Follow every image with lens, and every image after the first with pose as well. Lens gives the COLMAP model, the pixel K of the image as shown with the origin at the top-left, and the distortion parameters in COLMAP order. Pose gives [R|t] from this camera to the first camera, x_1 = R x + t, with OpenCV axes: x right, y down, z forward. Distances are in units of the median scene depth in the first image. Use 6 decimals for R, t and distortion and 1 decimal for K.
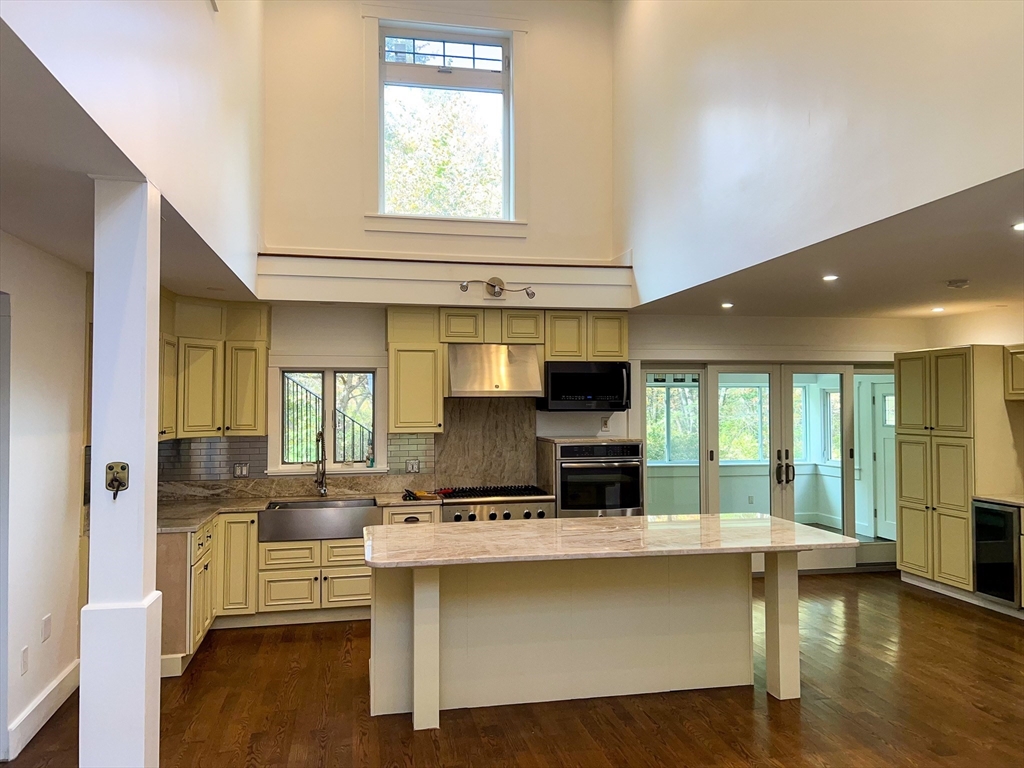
lens RADIAL K [[755.7, 0, 512.0], [0, 755.7, 384.0], [0, 0, 1]] dist [0.131840, -0.180052]
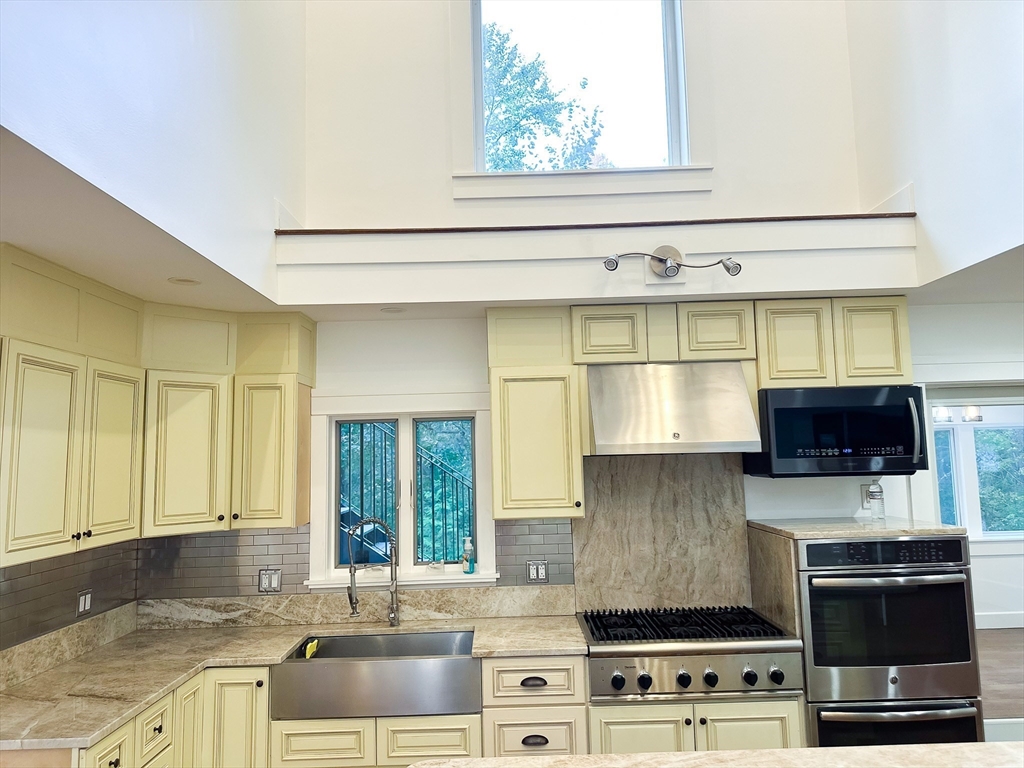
lens RADIAL K [[712.4, 0, 512.0], [0, 712.4, 384.0], [0, 0, 1]] dist [0.166591, -0.294714]
pose [[0.979286, -0.042607, -0.197949, -0.031759], [0.028374, 0.996840, -0.074193, 0.001384], [0.200484, 0.067039, 0.977401, 0.439890]]
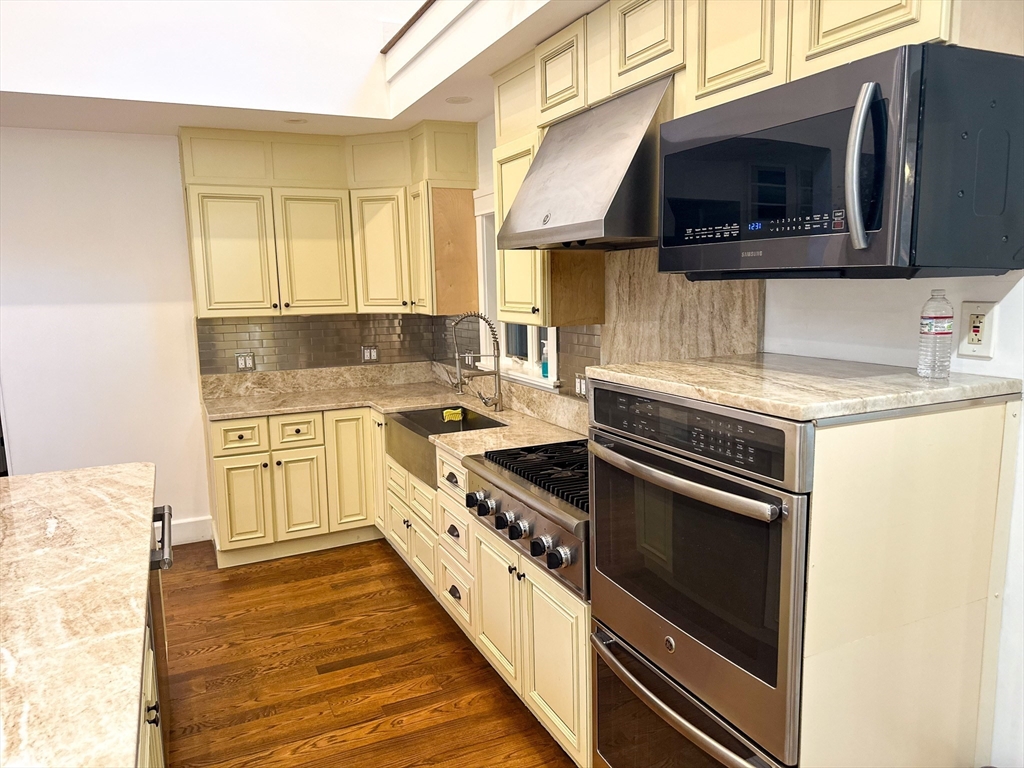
lens RADIAL K [[726.1, 0, 513.3], [0, 726.1, 388.0], [0, 0, 1]] dist [0.084840, -0.096029]
pose [[0.226726, 0.142018, -0.963549, 0.355019], [0.044108, 0.986800, 0.155823, 0.030644], [0.972959, -0.077830, 0.217469, 0.876007]]
